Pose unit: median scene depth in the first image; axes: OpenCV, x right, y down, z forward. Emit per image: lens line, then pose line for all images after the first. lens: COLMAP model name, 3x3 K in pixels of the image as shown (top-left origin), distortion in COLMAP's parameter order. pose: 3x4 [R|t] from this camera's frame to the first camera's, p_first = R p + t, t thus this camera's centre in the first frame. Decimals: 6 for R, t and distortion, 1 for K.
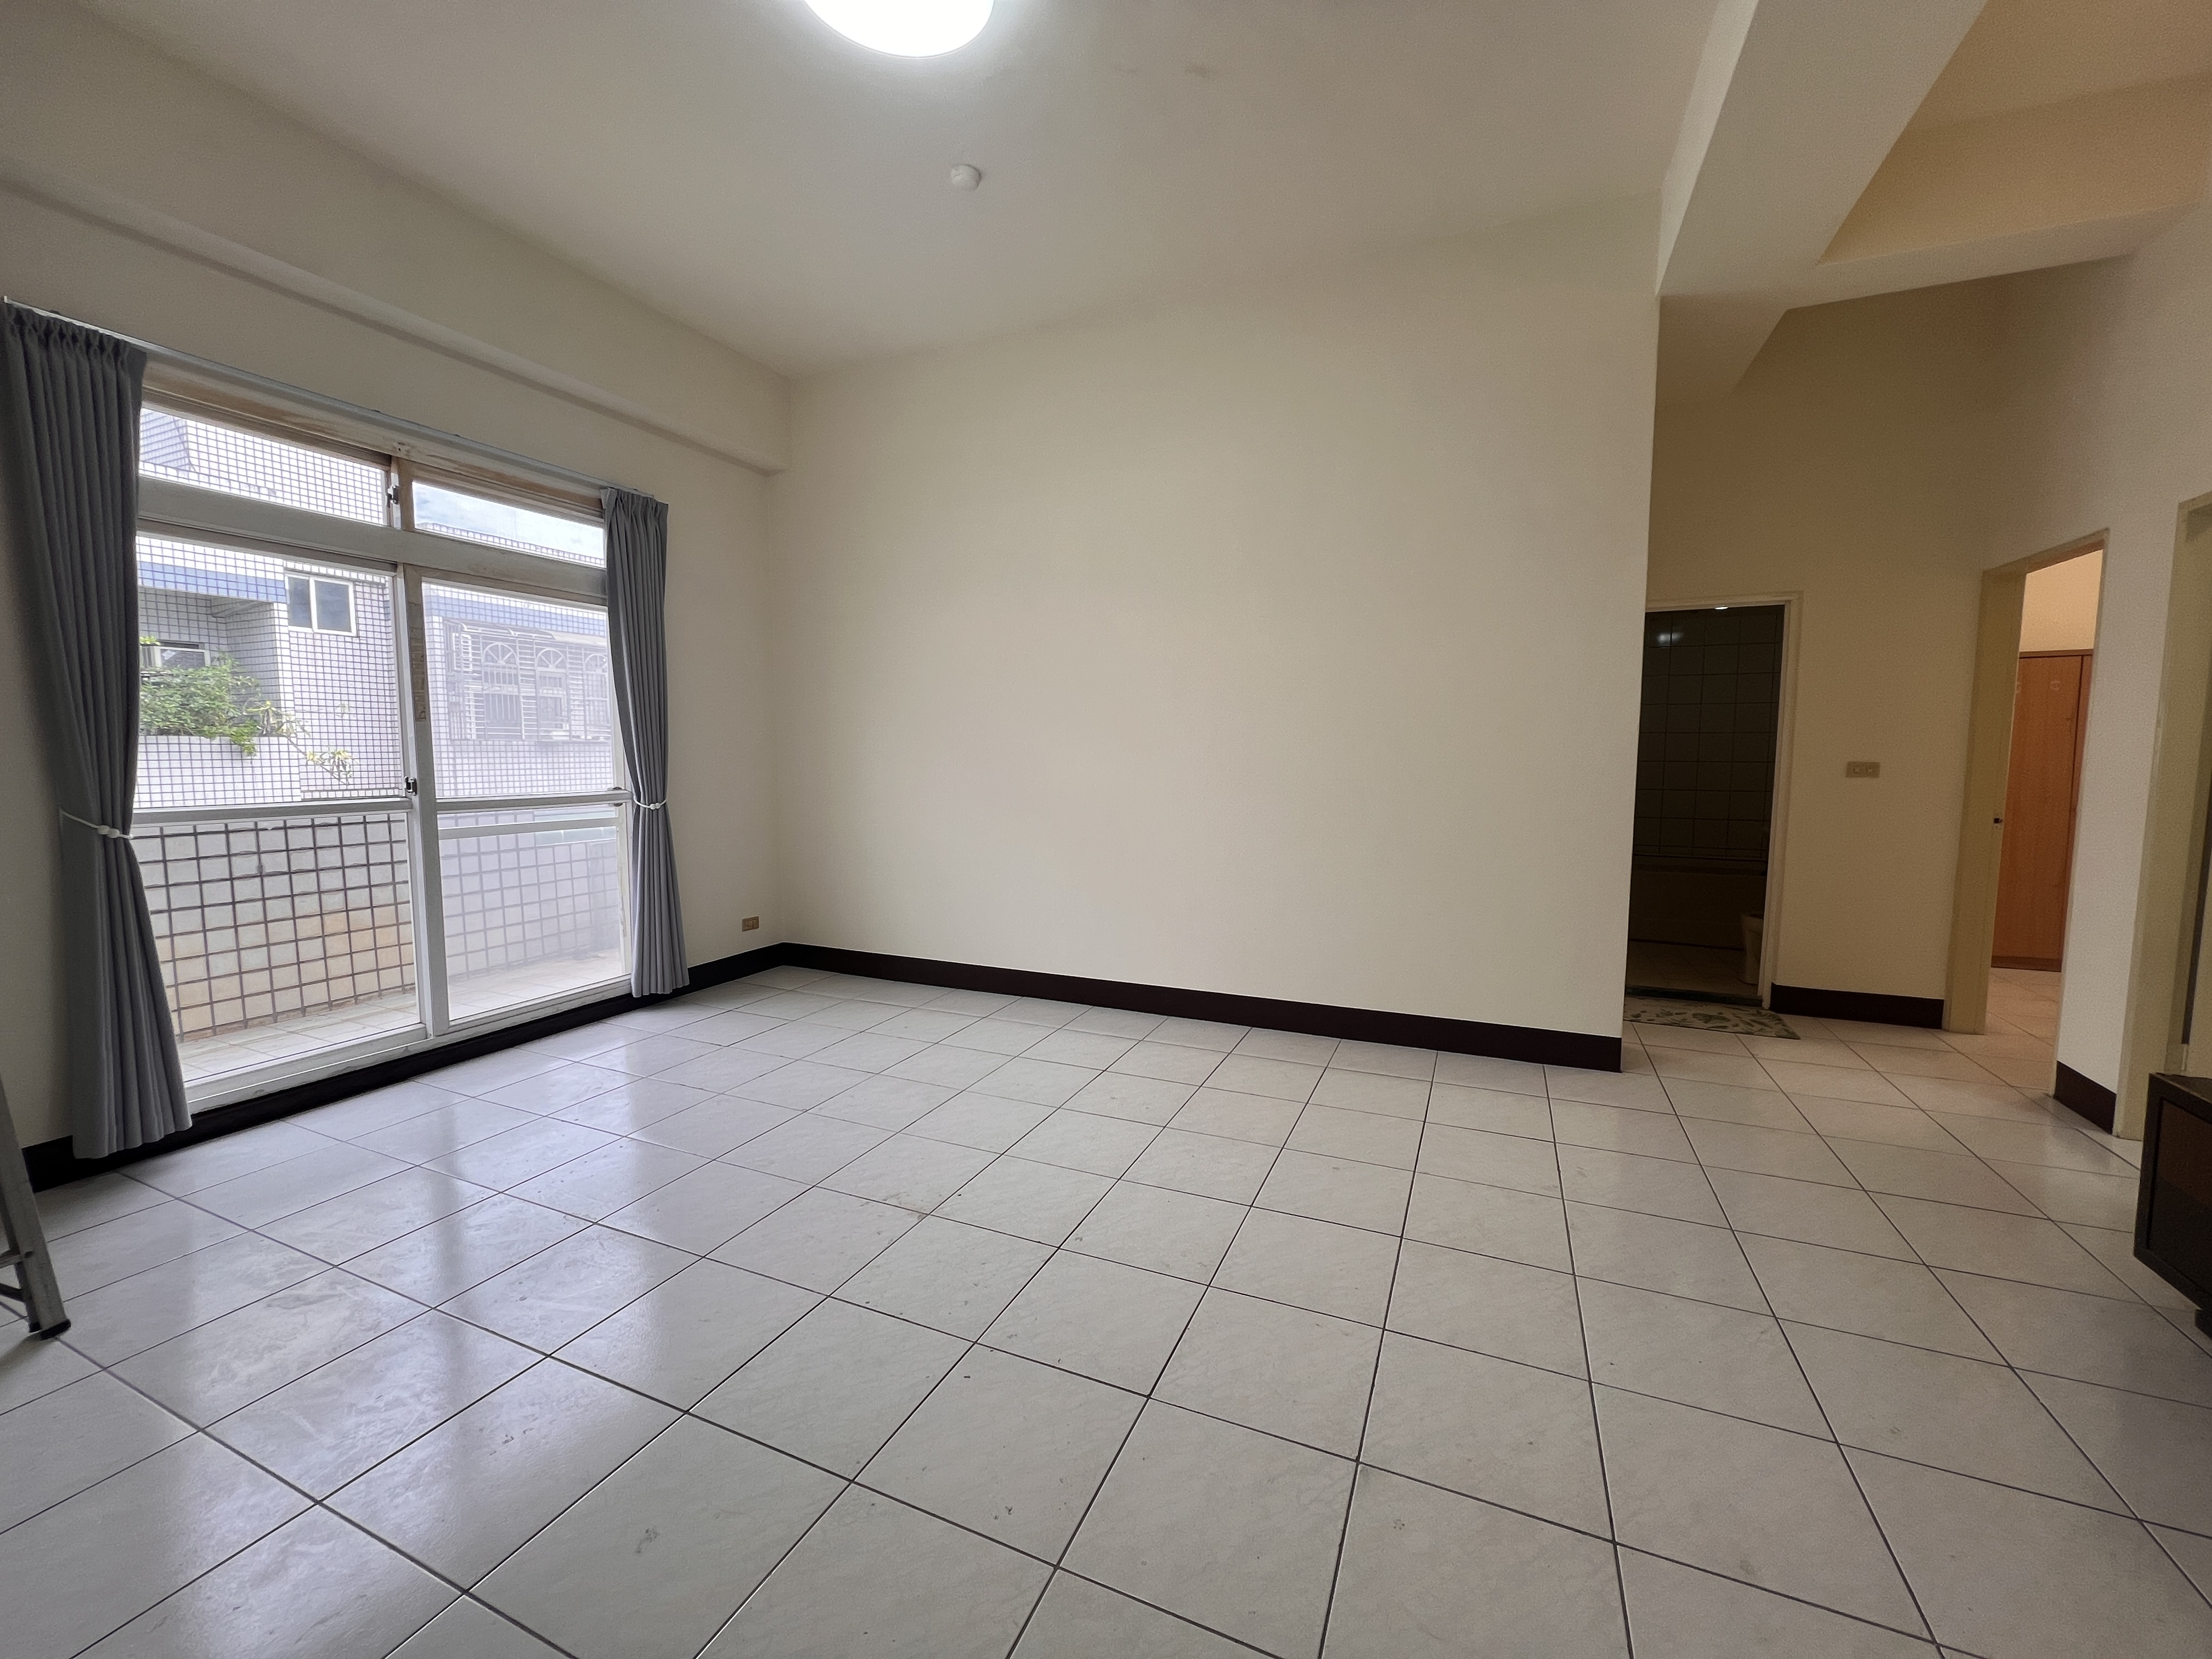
lens RADIAL K [[868.6, 0, 1093.3], [0, 868.6, 822.9], [0, 0, 1]] dist [-0.000049, -0.000322]
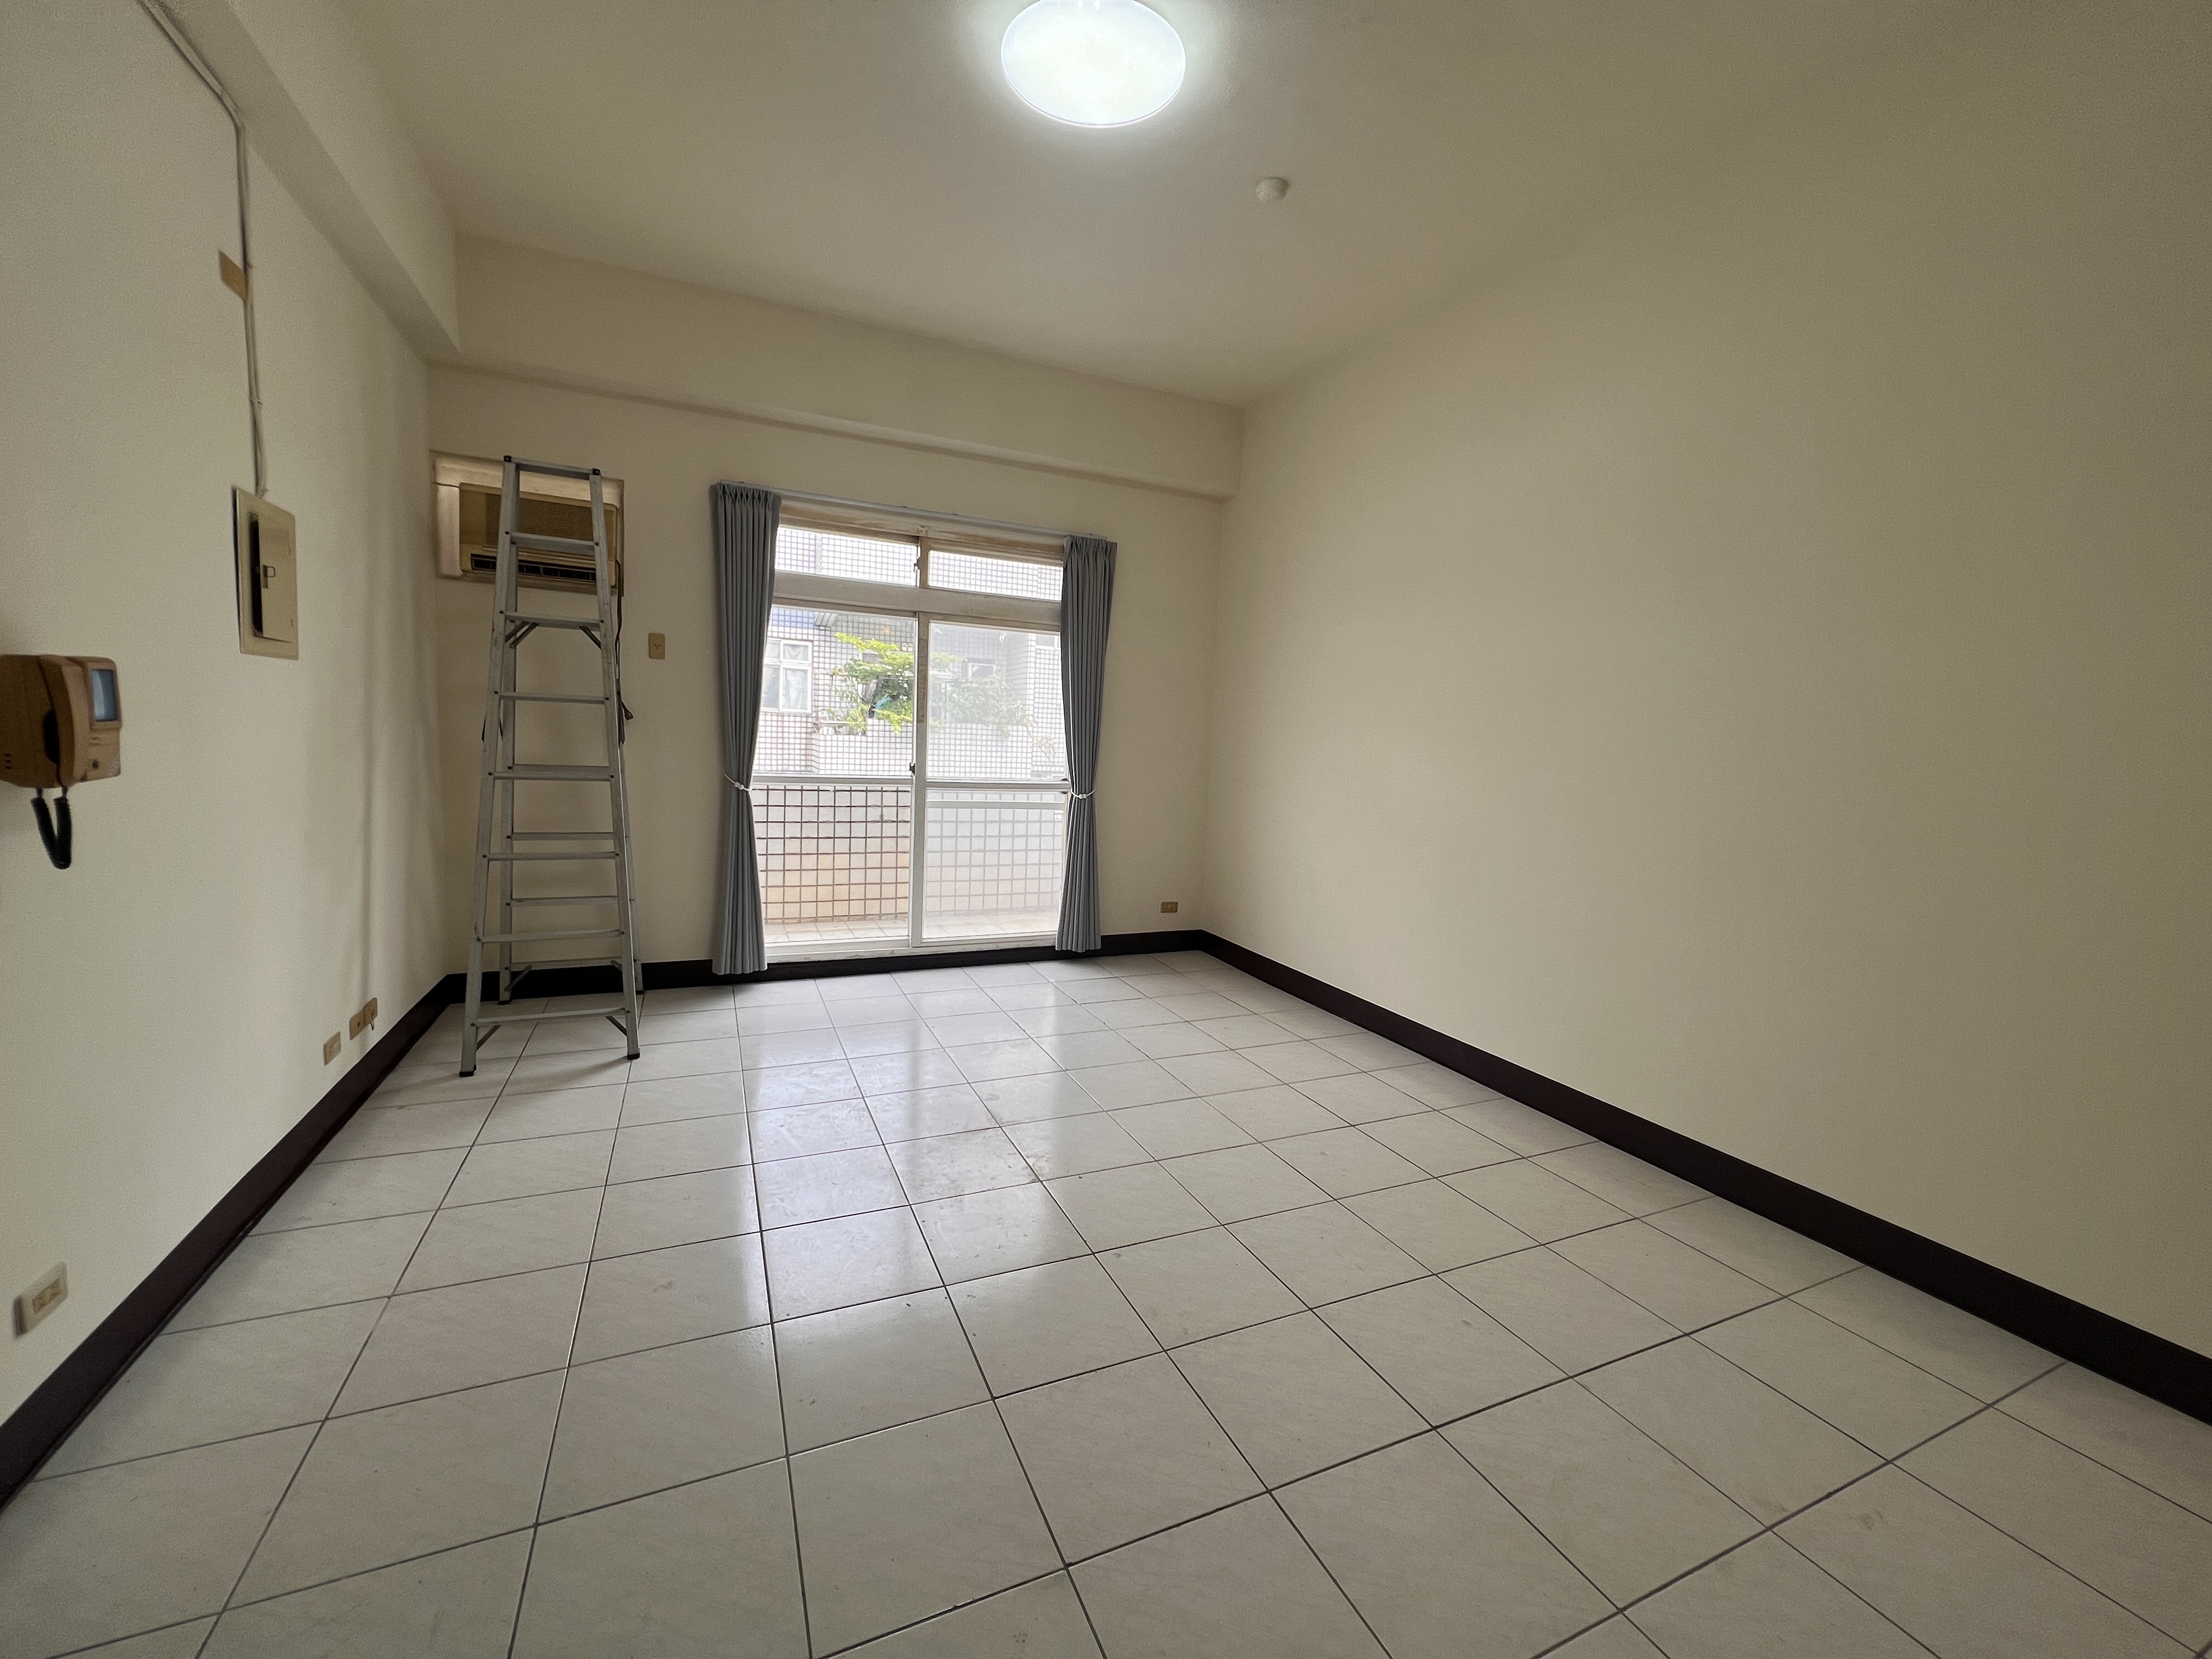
lens RADIAL K [[868.6, 0, 1113.4], [0, 868.6, 823.0], [0, 0, 1]] dist [-0.000049, -0.000322]
pose [[0.759578, 0.098061, -0.642981, 0.358564], [-0.097562, 0.994563, 0.036427, -0.035662], [0.643057, 0.035061, 0.765015, 0.125249]]
